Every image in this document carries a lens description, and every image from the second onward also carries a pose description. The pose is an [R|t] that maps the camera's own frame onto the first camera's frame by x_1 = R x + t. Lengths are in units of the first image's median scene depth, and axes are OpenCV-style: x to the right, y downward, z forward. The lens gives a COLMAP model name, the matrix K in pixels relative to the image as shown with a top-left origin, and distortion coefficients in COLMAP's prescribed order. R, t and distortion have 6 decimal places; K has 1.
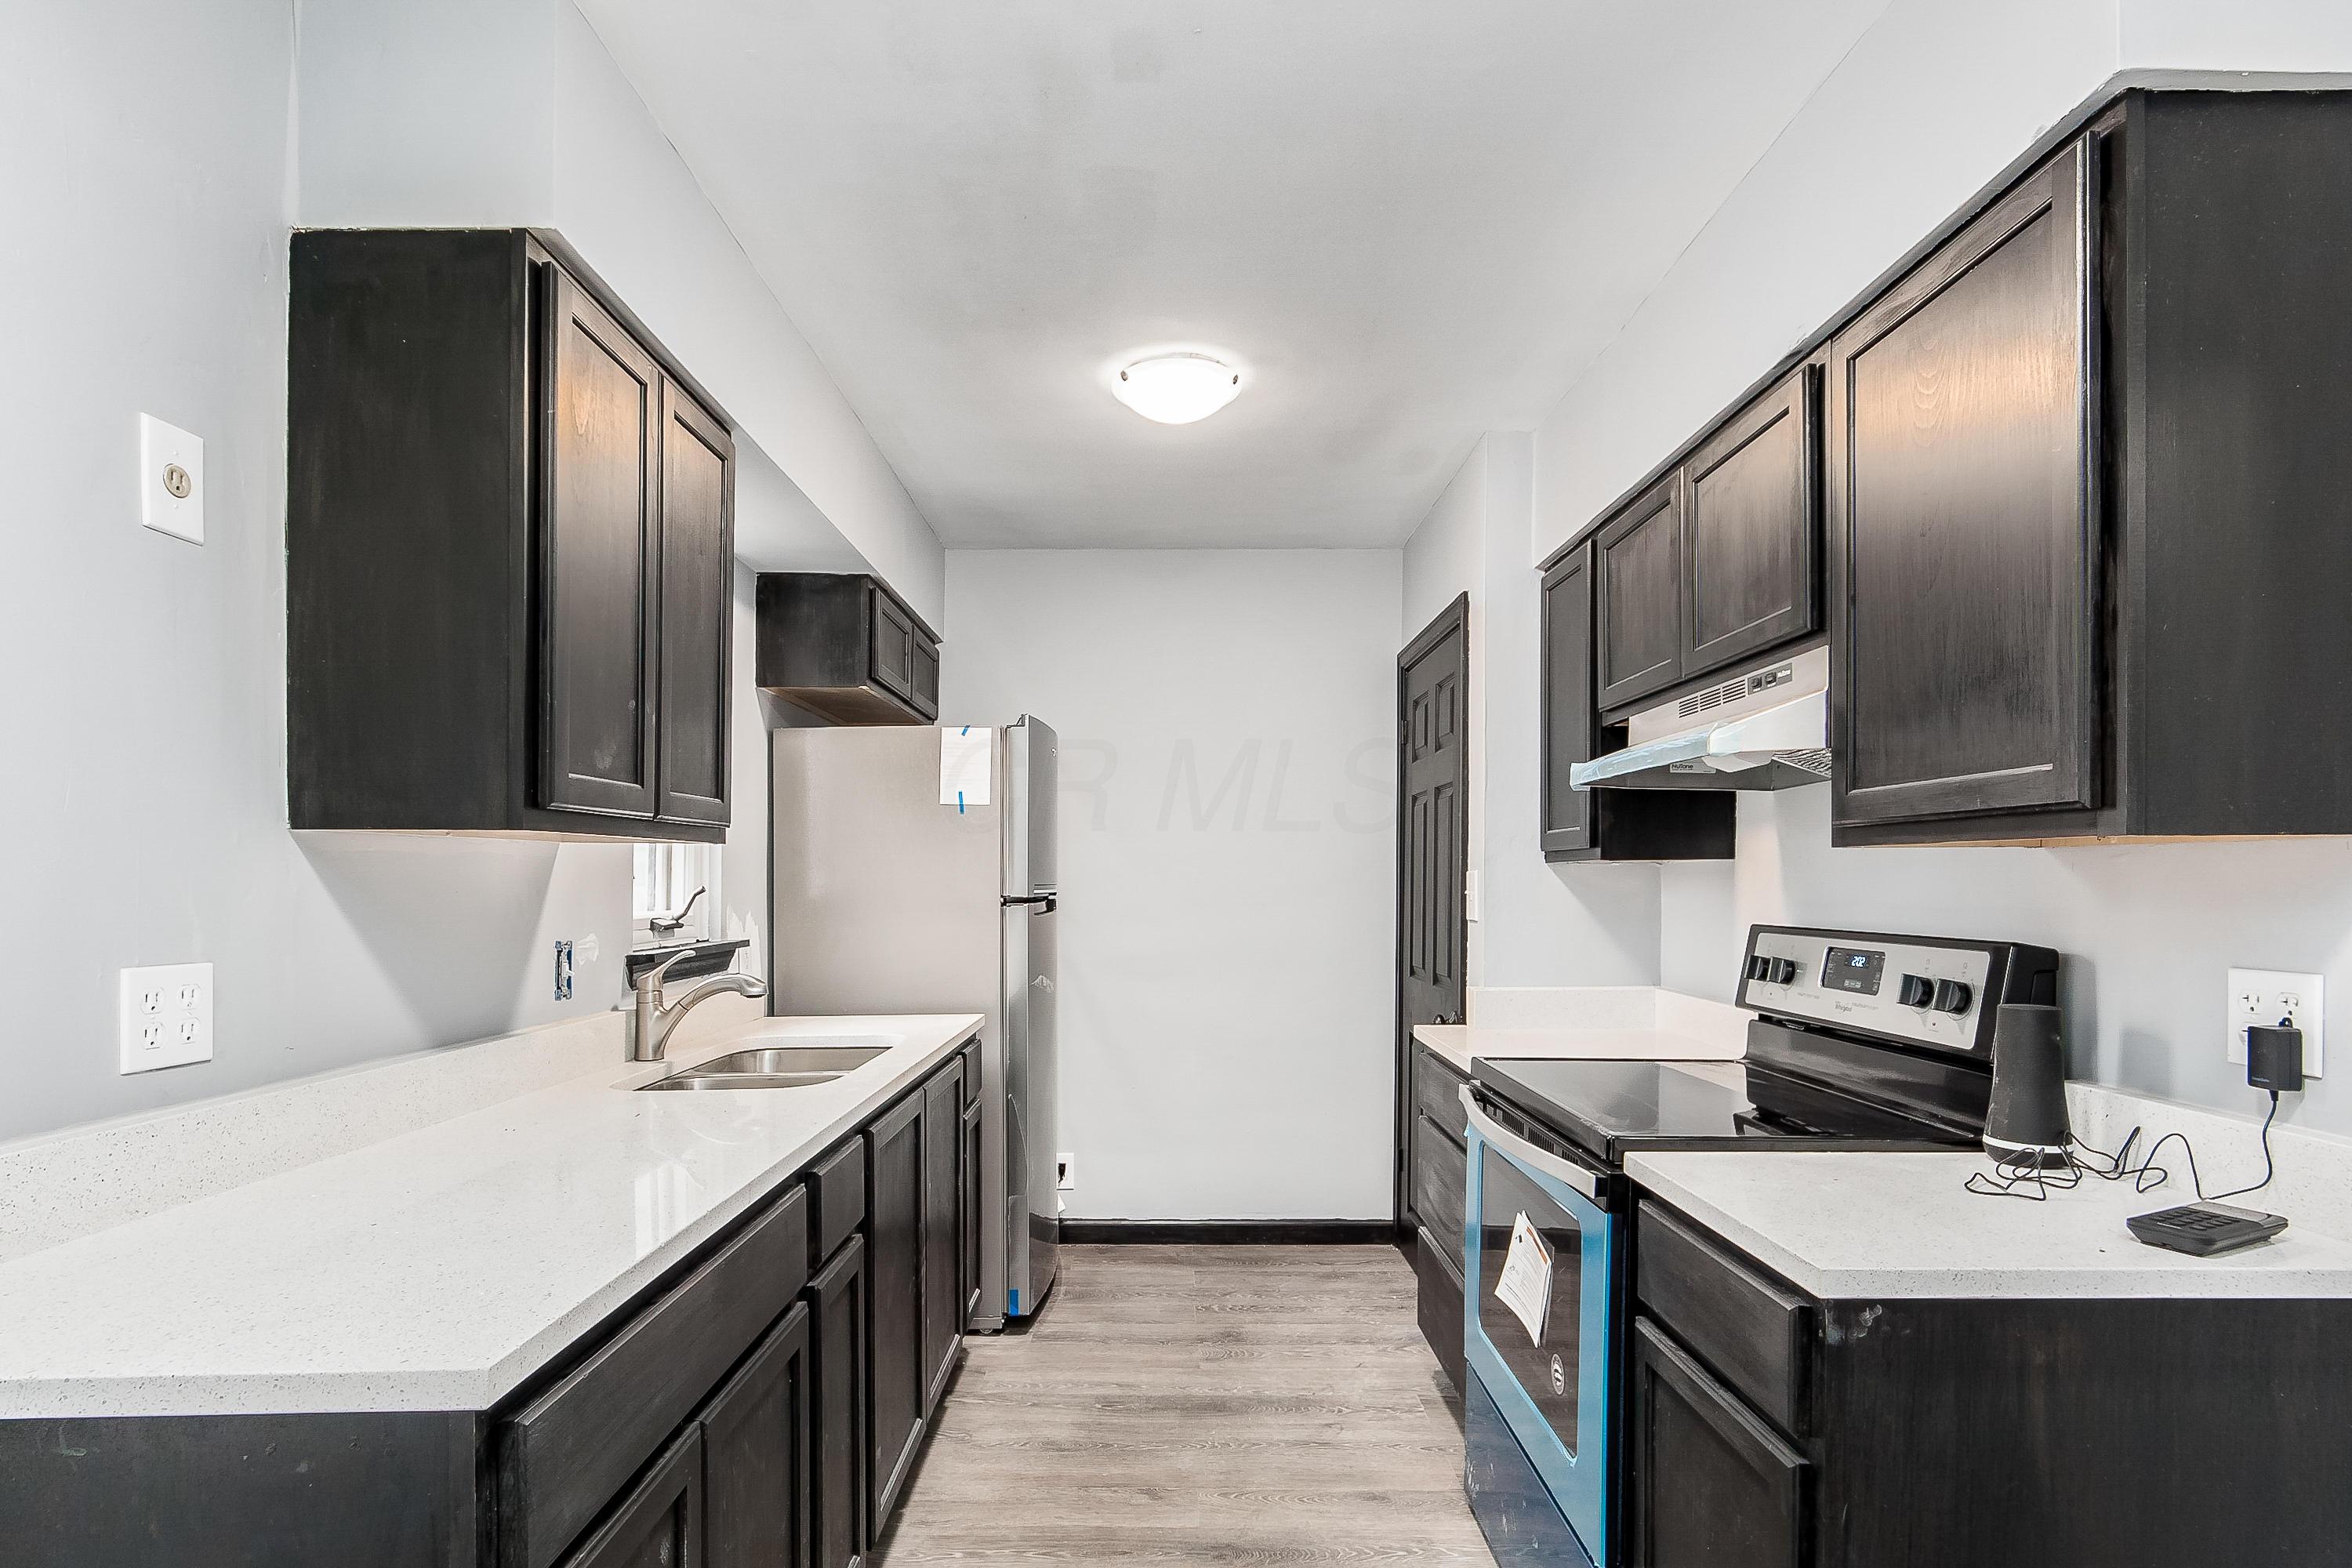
lens RADIAL K [[1150.7, 0, 1161.1], [0, 1150.7, 866.0], [0, 0, 1]] dist [-0.000650, -0.005601]
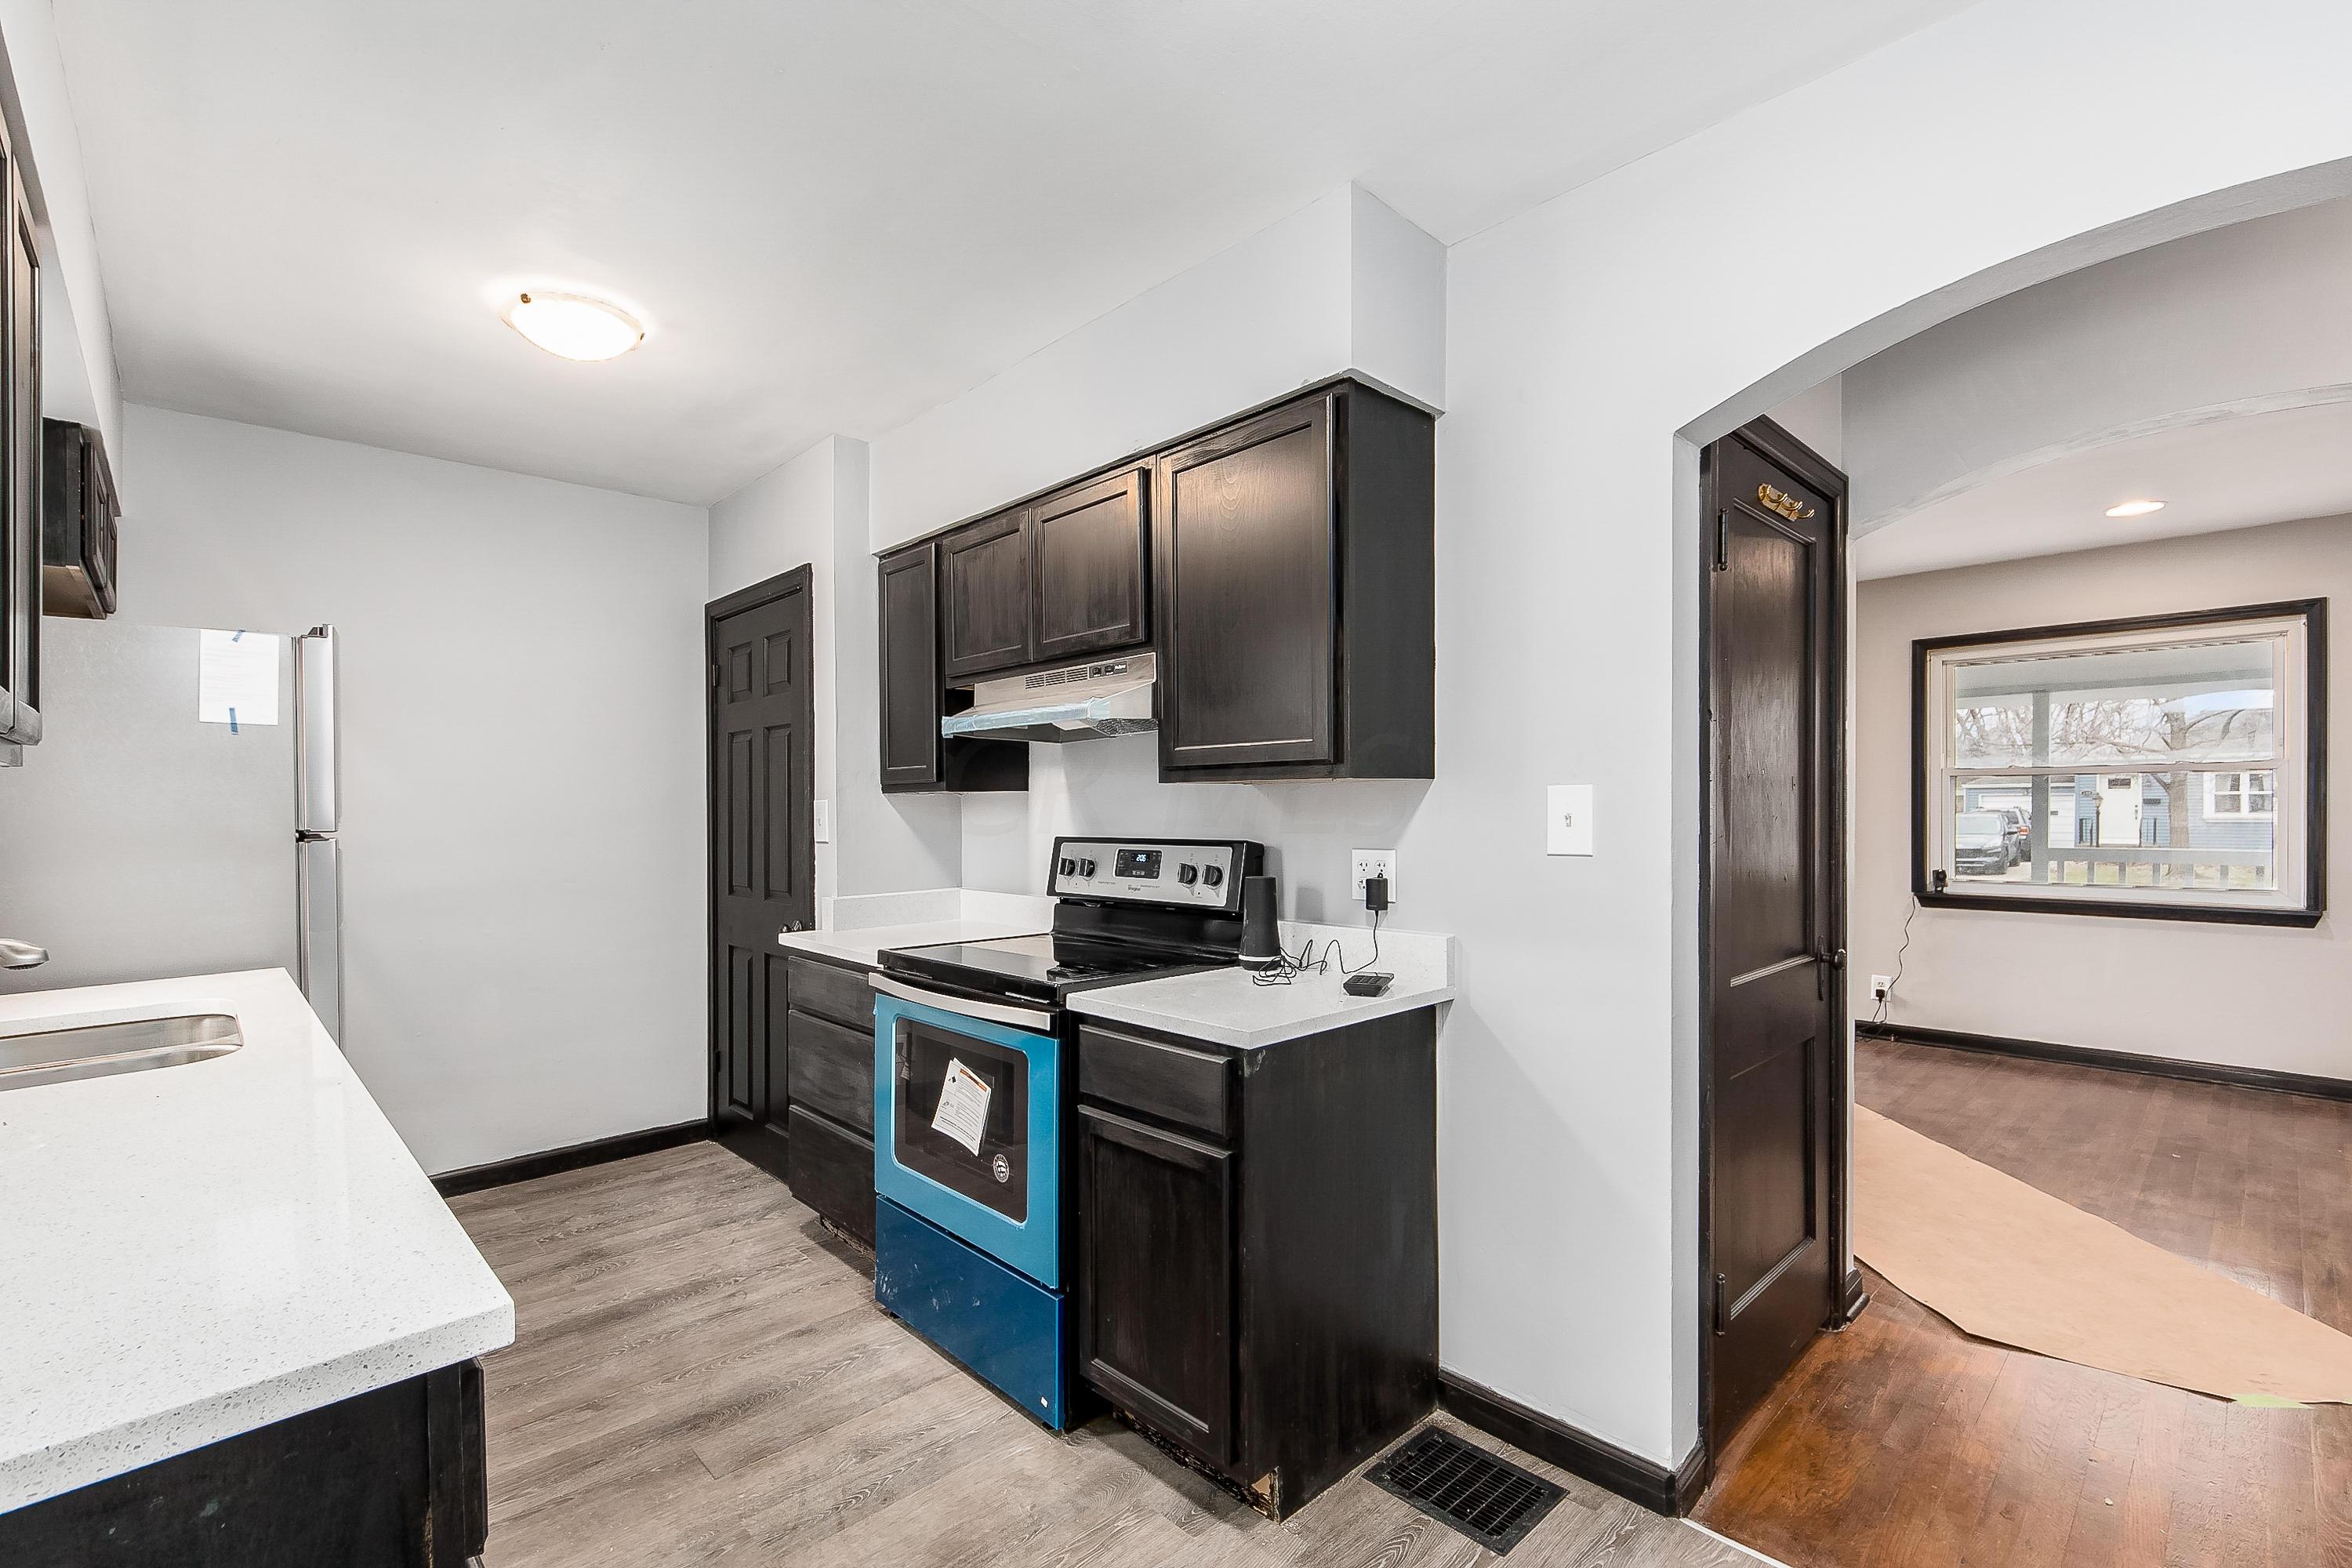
lens RADIAL K [[1019.9, 0, 1142.2], [0, 1019.9, 804.7], [0, 0, 1]] dist [0.006273, -0.001407]
pose [[0.740457, -0.005554, 0.672081, -0.271983], [0.000509, 0.999970, 0.007703, 0.001565], [-0.672104, -0.005361, 0.740437, -0.004254]]
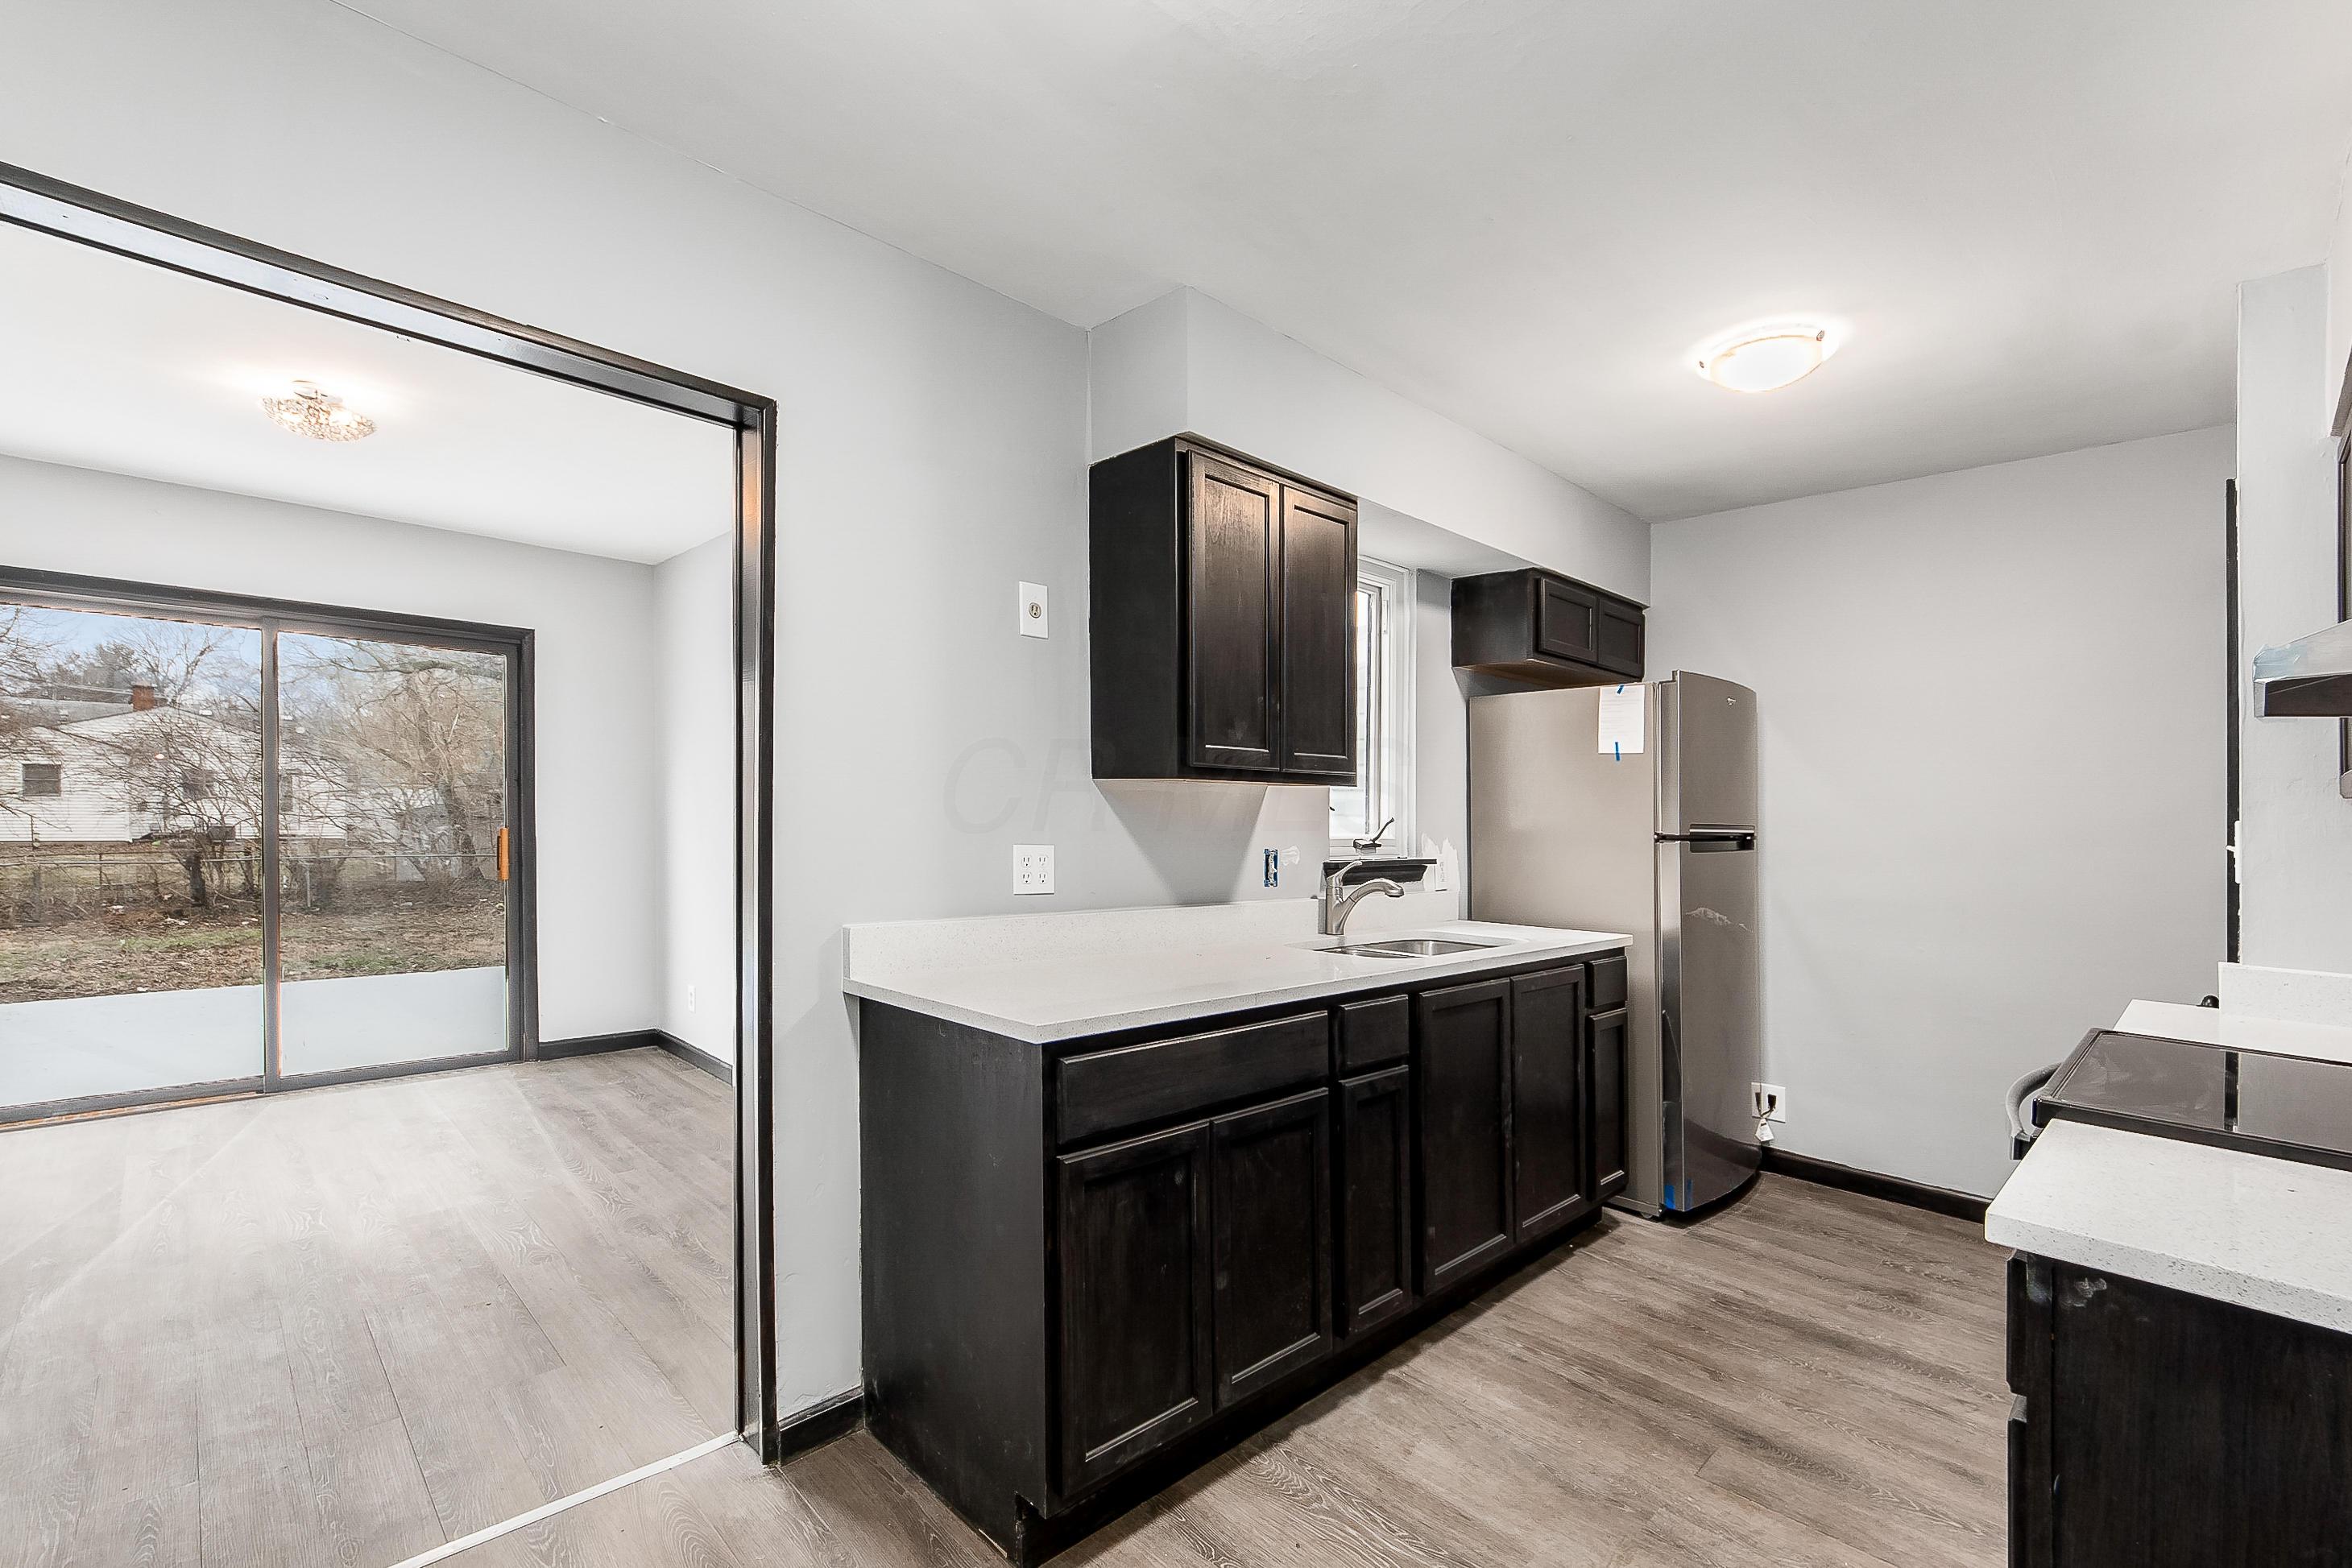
lens RADIAL K [[1000.8, 0, 1151.2], [0, 1000.8, 832.2], [0, 0, 1]] dist [0.004731, -0.001232]
pose [[0.696620, 0.032481, -0.716705, 0.329252], [-0.014308, 0.999405, 0.031386, 0.001846], [0.717298, -0.011610, 0.696670, -0.061534]]
